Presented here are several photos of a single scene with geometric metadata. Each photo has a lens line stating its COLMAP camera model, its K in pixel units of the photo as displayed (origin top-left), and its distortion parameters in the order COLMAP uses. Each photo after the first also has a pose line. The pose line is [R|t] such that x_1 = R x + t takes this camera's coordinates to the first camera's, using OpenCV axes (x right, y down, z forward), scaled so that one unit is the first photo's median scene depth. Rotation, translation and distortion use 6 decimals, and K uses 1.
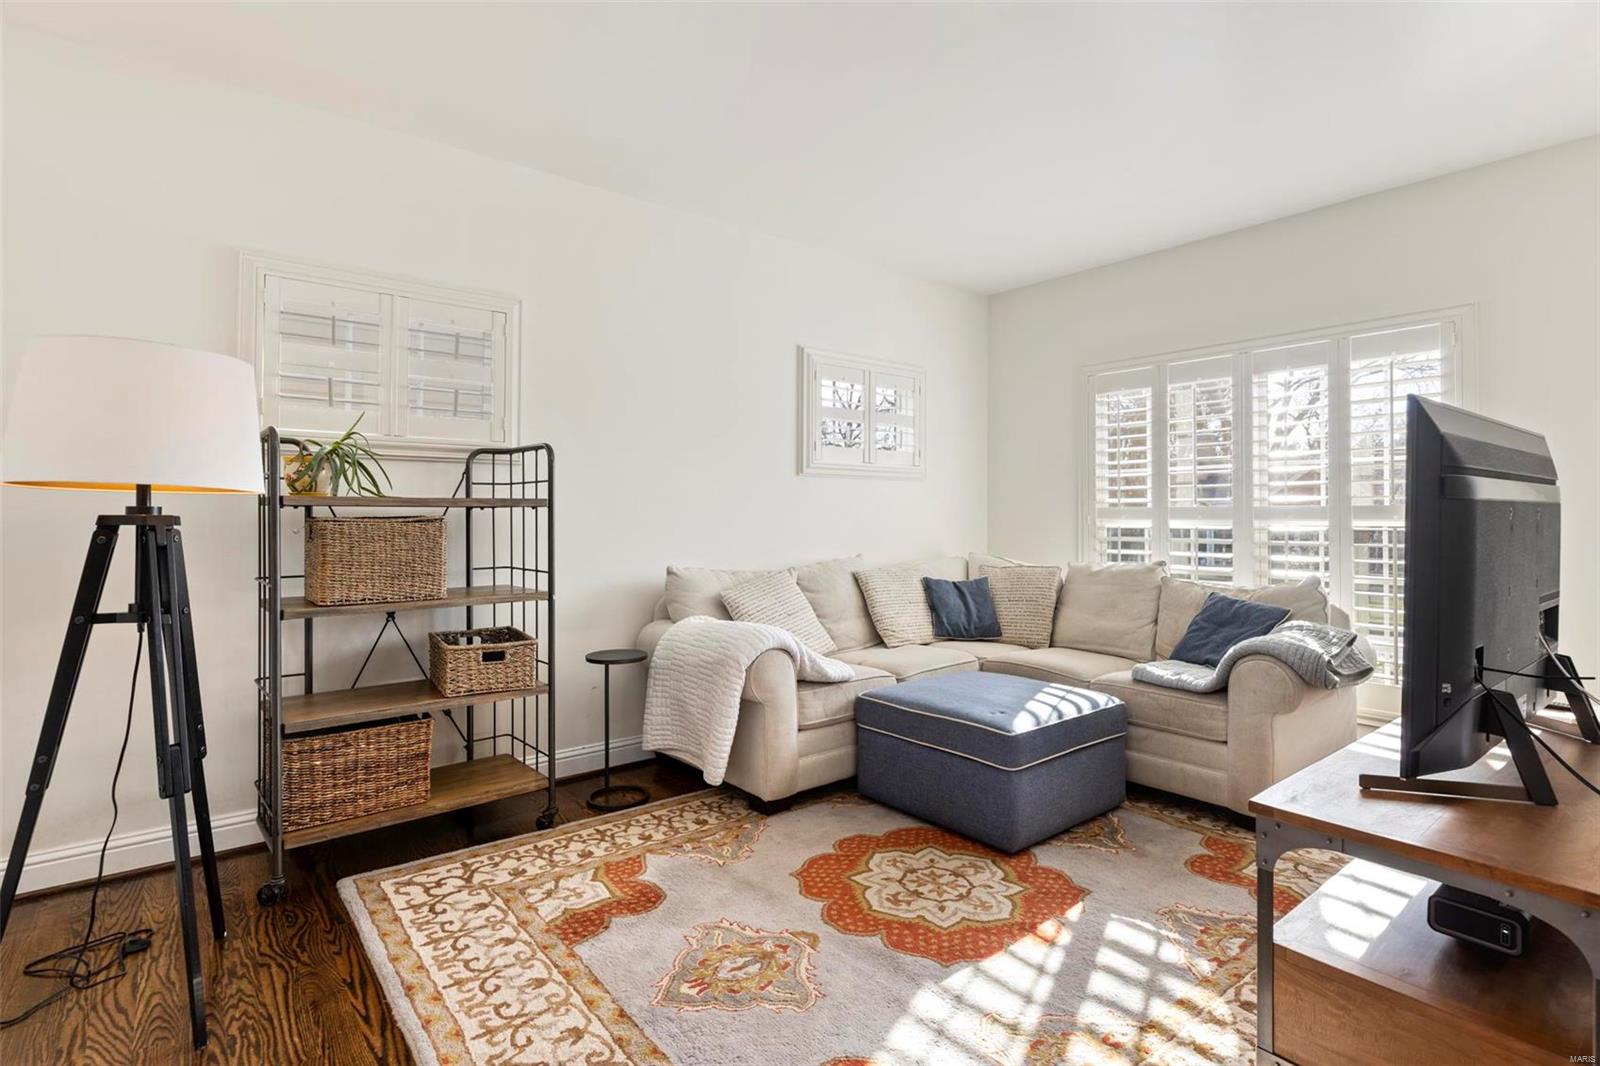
lens RADIAL K [[769.0, 0, 806.3], [0, 769.0, 505.3], [0, 0, 1]] dist [-0.003994, 0.000020]
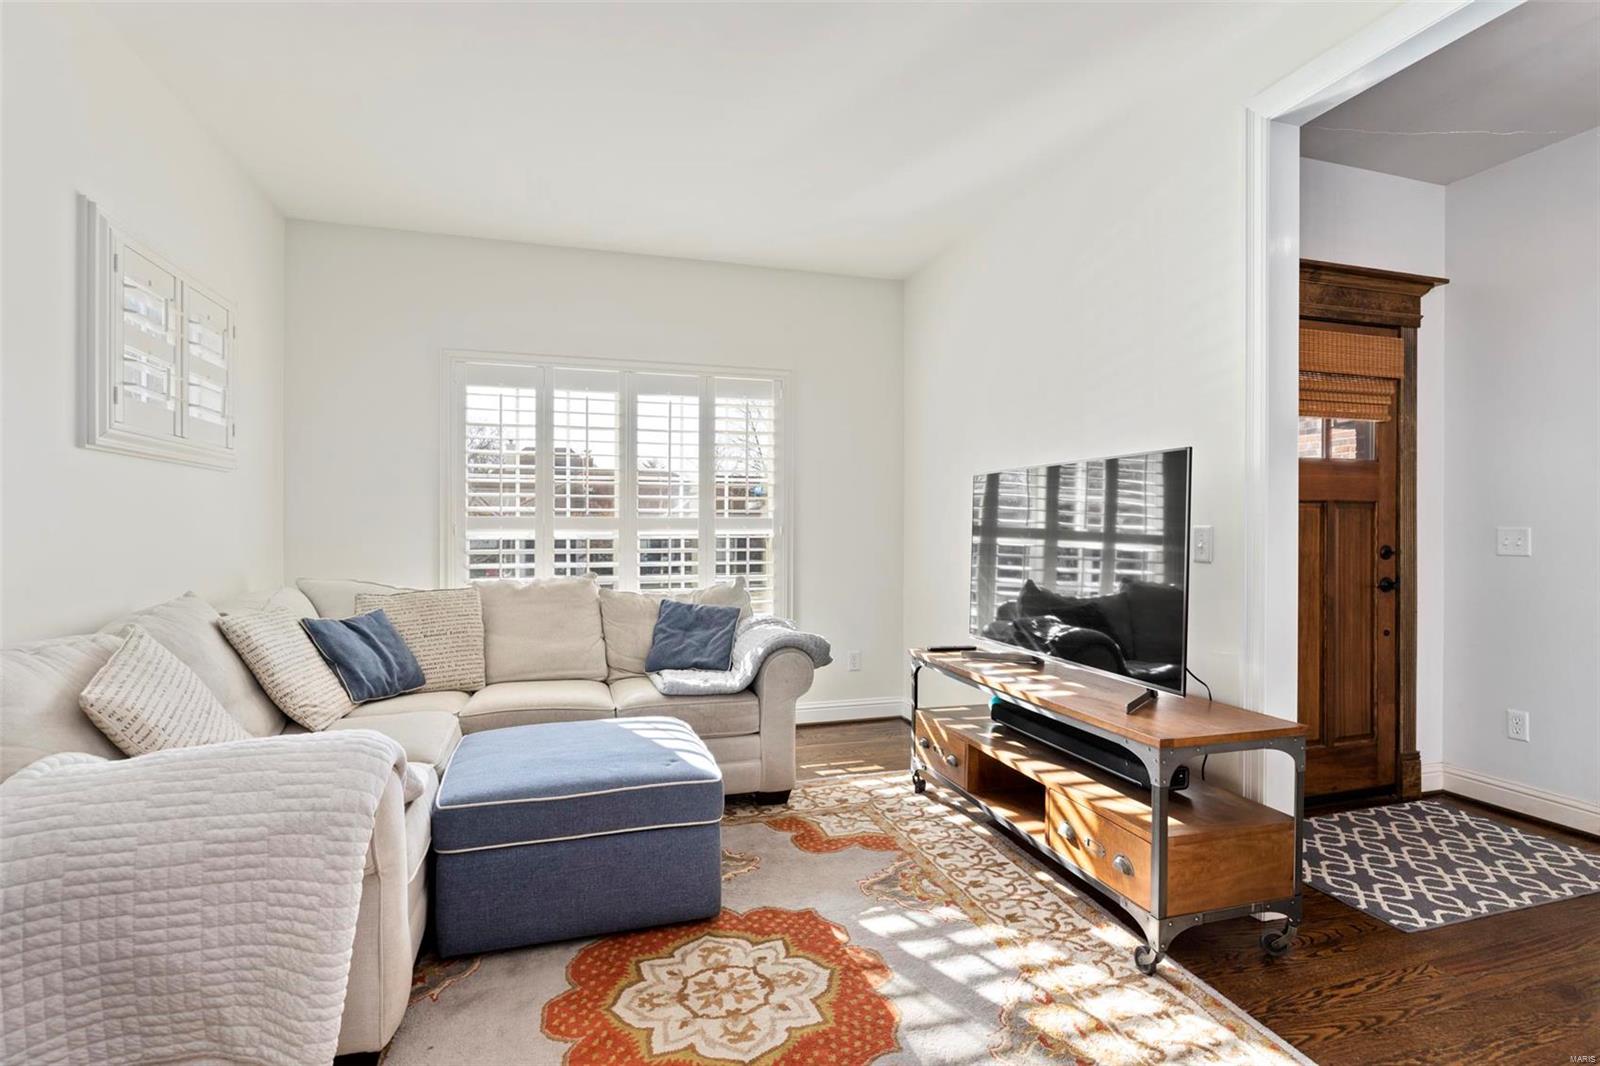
lens RADIAL K [[769.0, 0, 798.3], [0, 769.0, 530.9], [0, 0, 1]] dist [-0.003994, 0.000020]
pose [[0.384770, -0.006561, 0.922989, -0.550069], [-0.014099, 0.999816, 0.012985, 0.005753], [-0.922905, -0.018009, 0.384607, 0.655118]]
